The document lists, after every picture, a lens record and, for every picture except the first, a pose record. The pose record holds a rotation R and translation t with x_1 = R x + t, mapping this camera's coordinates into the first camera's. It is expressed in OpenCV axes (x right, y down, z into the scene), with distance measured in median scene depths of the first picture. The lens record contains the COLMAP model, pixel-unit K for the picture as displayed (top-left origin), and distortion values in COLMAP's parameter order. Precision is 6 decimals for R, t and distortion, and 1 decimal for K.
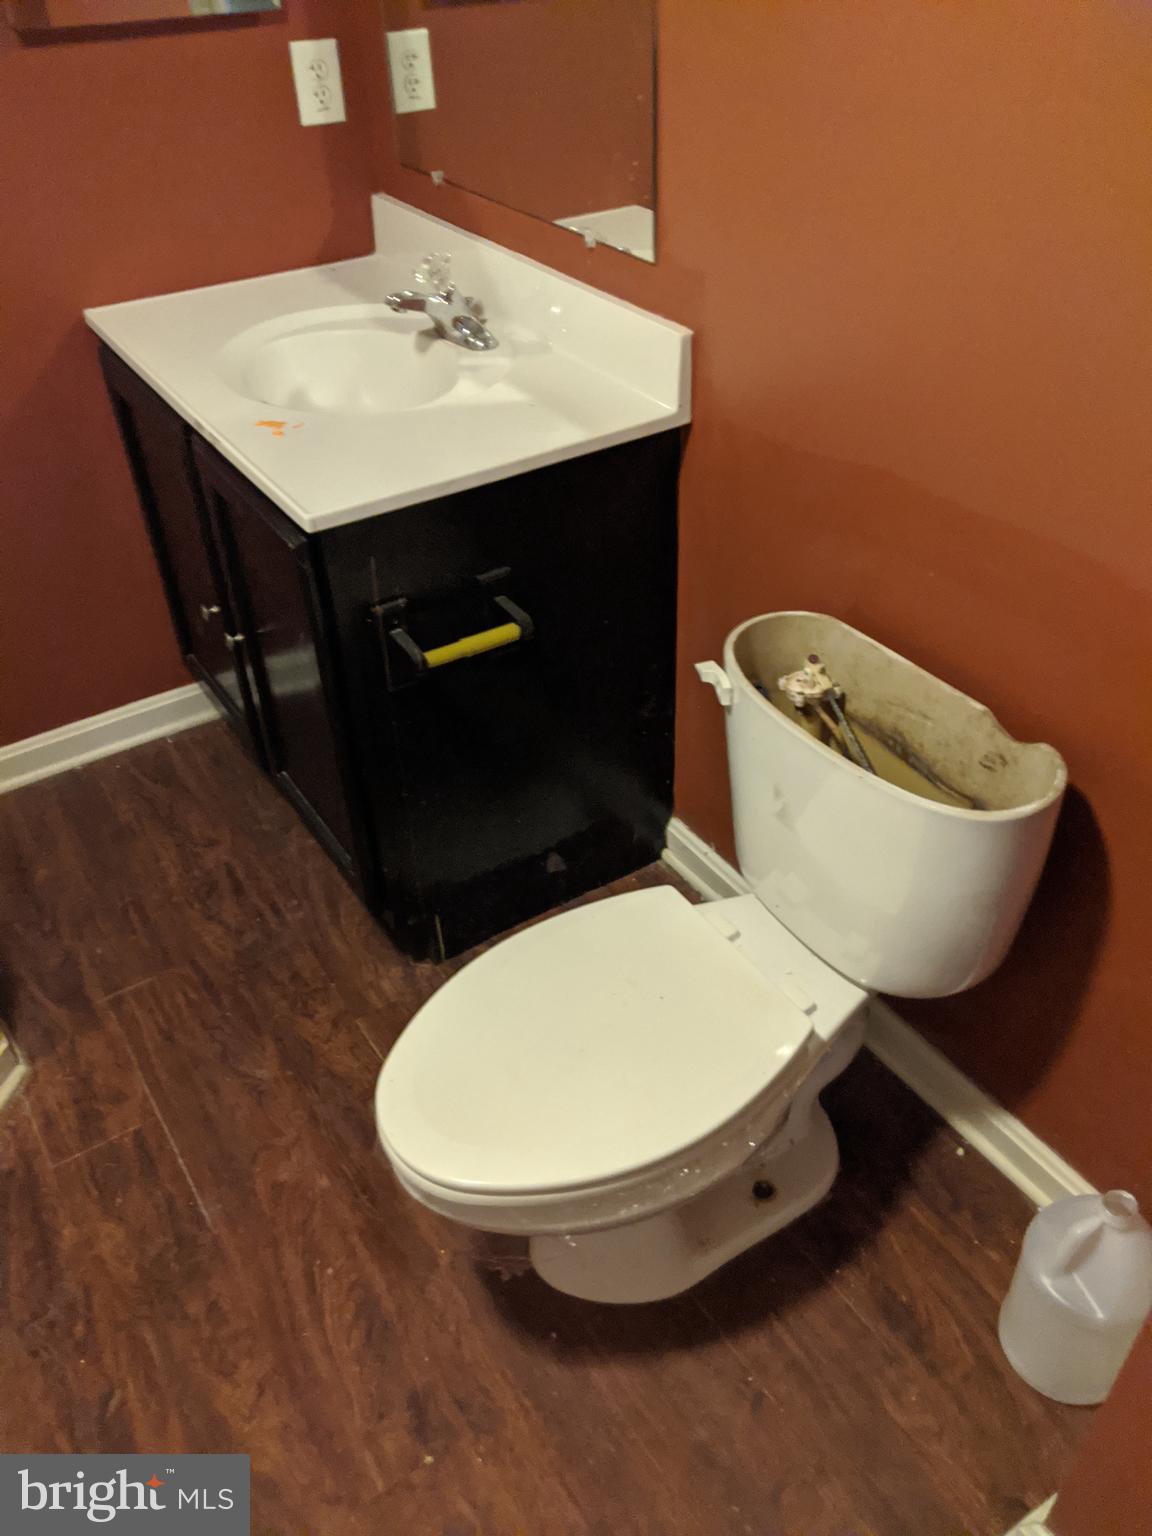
lens RADIAL K [[1241.7, 0, 611.1], [0, 1241.7, 777.5], [0, 0, 1]] dist [0.067928, -0.132887]
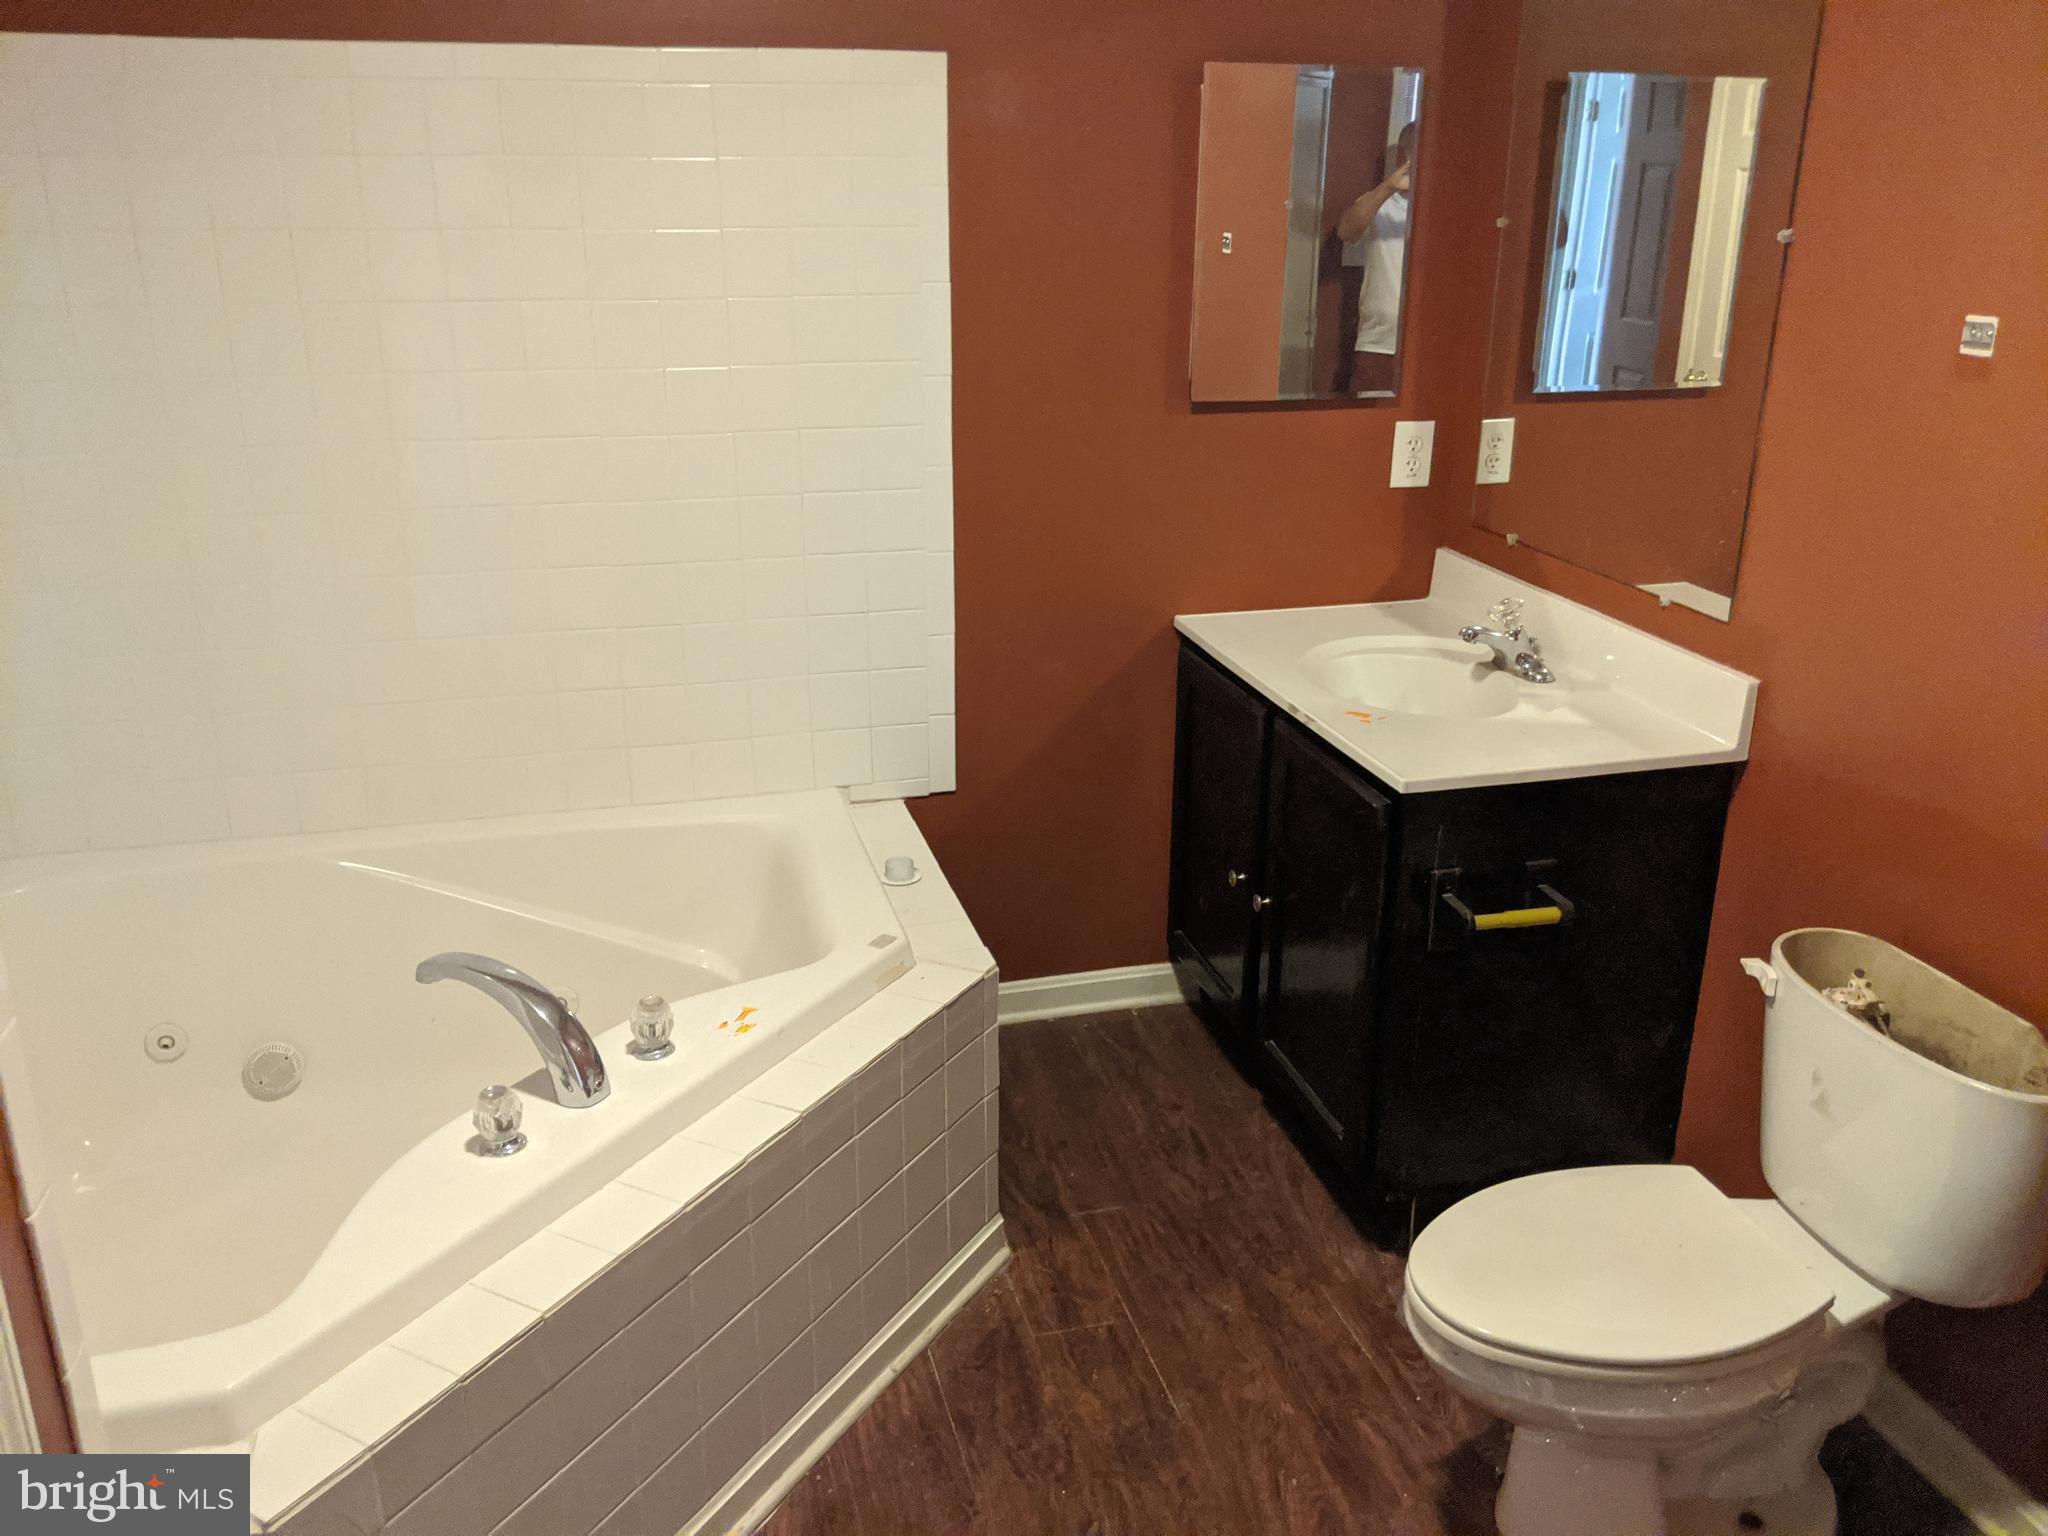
lens RADIAL K [[1655.6, 0, 1011.1], [0, 1655.6, 752.0], [0, 0, 1]] dist [0.067928, -0.132887]
pose [[0.943956, 0.131653, -0.302679, -0.100834], [-0.219937, 0.934654, -0.279373, 0.250892], [0.246120, 0.330286, 0.911228, -0.474348]]
